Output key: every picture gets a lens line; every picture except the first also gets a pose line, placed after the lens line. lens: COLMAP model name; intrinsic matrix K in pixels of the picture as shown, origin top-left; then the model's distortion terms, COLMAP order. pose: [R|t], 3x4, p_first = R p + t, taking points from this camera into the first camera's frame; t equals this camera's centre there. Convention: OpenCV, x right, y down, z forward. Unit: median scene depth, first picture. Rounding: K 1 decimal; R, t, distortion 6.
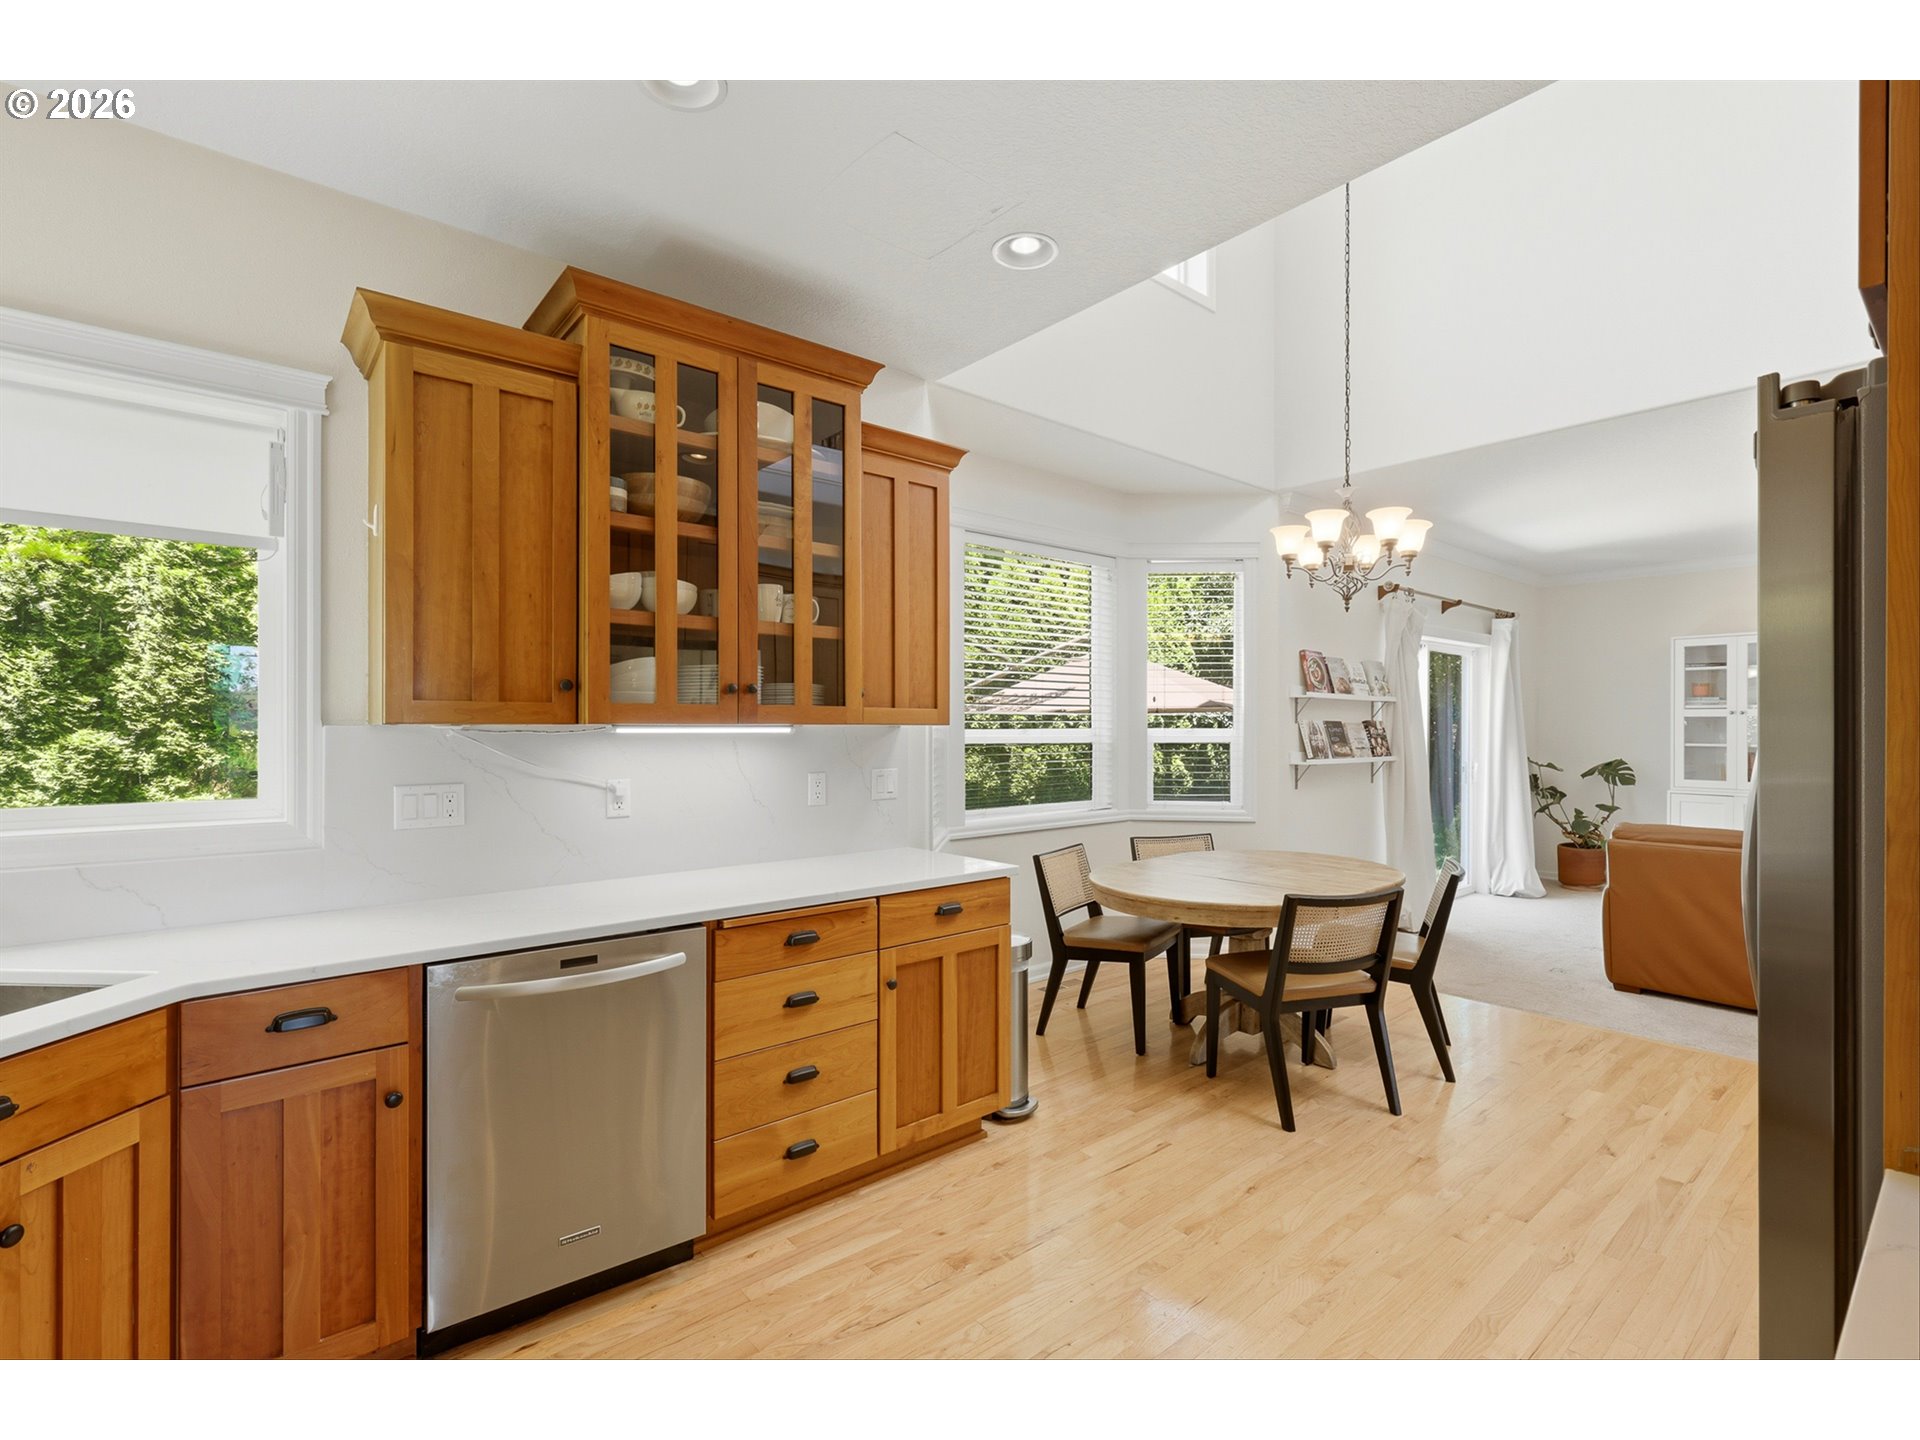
lens RADIAL K [[900.9, 0, 964.1], [0, 900.9, 727.3], [0, 0, 1]] dist [0.002598, 0.000081]
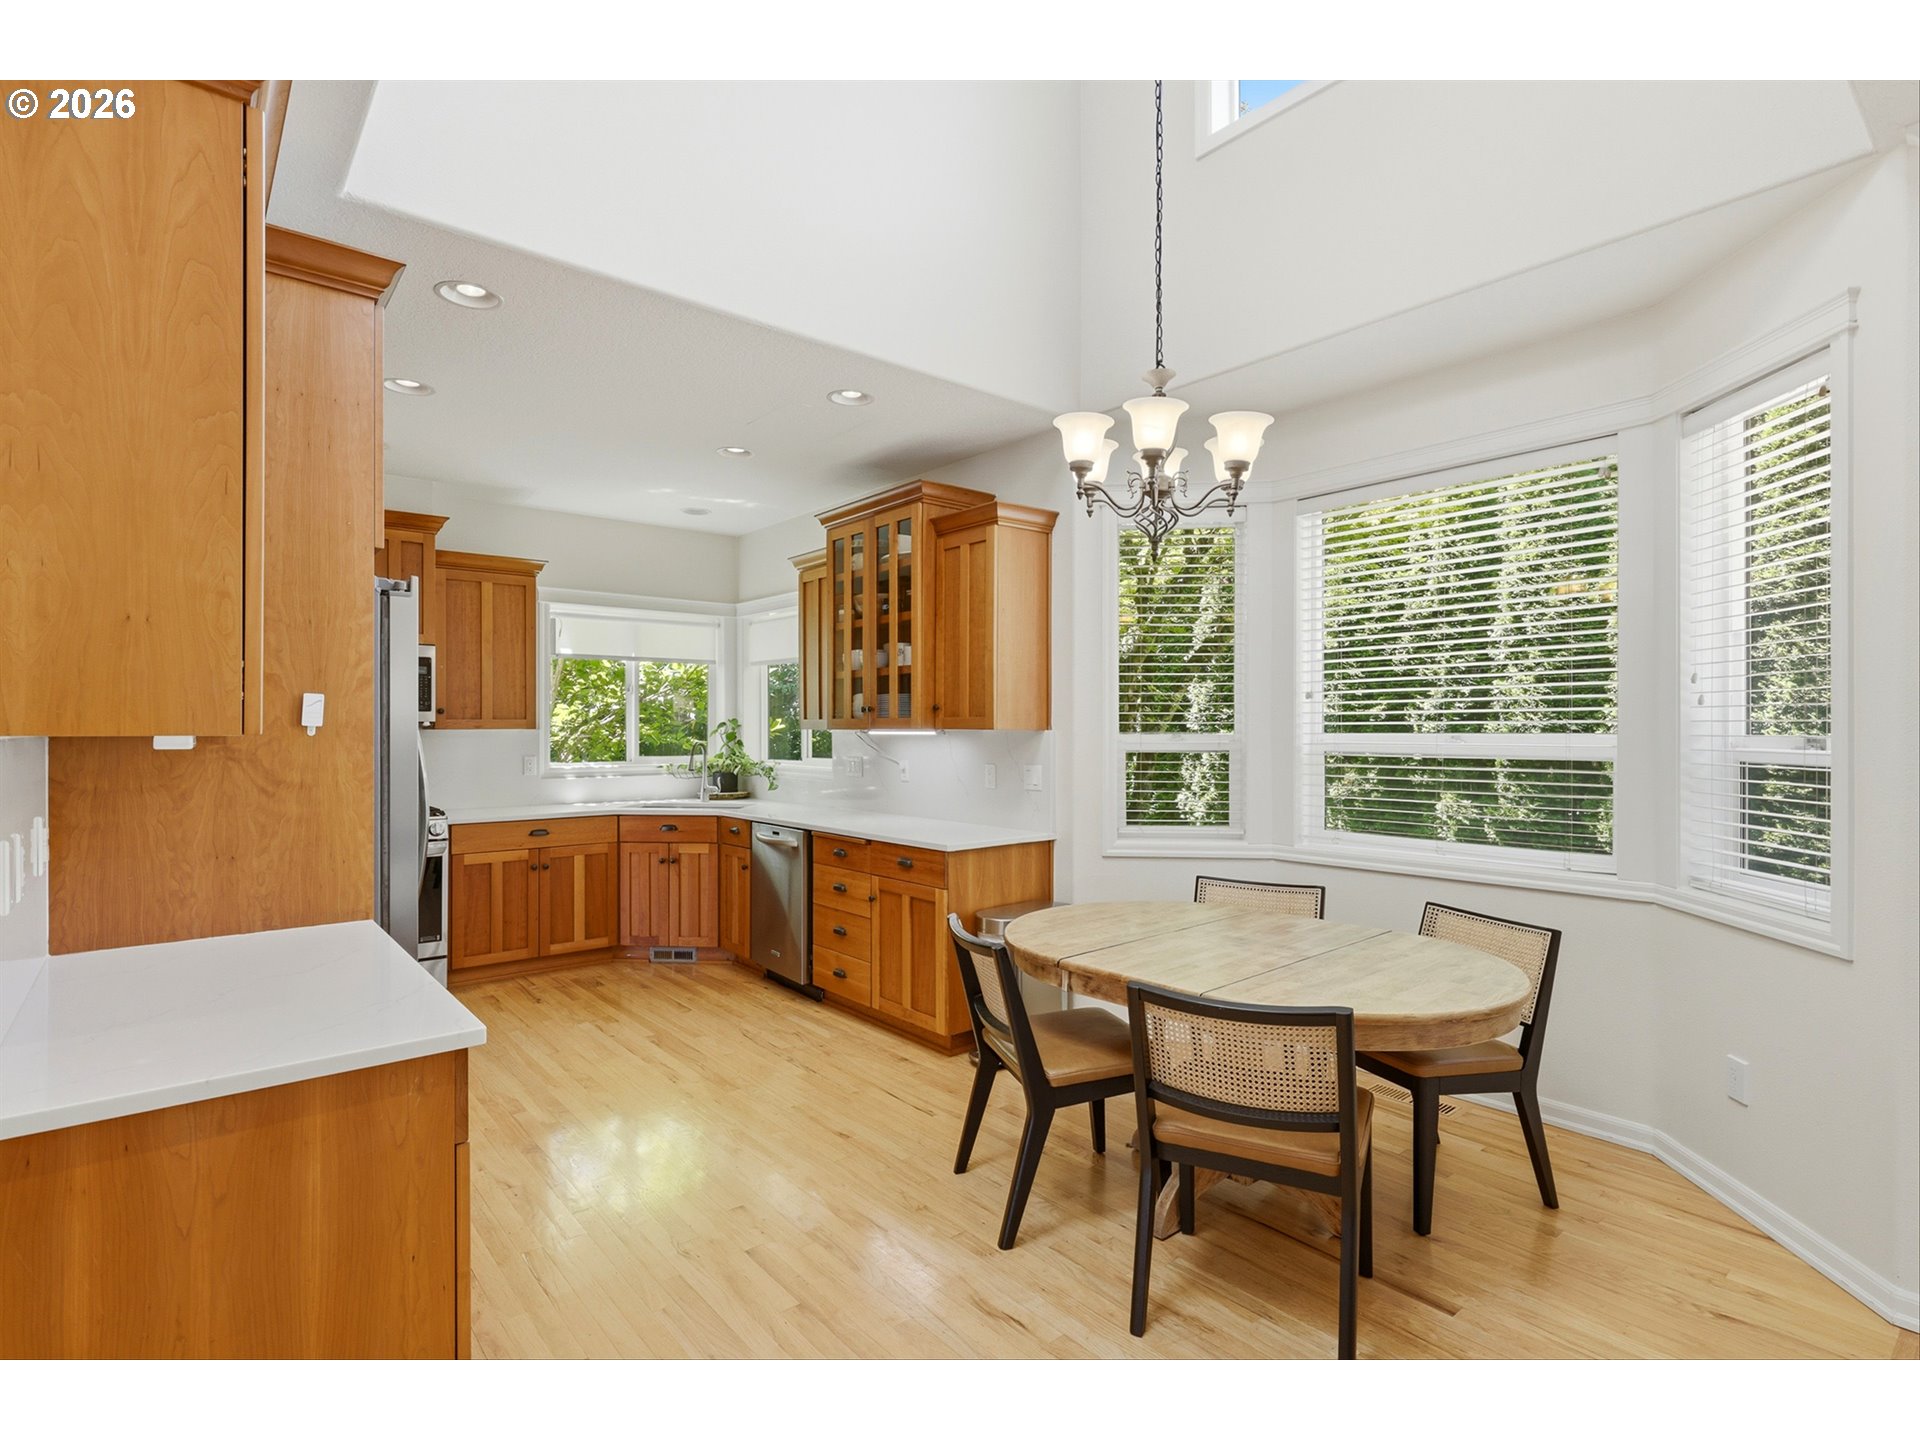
lens RADIAL K [[900.9, 0, 964.1], [0, 900.9, 727.3], [0, 0, 1]] dist [0.002598, 0.000081]
pose [[0.007968, -0.002646, -0.999965, 1.459772], [0.001408, 0.999996, -0.002635, -0.002129], [0.999967, -0.001387, 0.007972, 1.145750]]
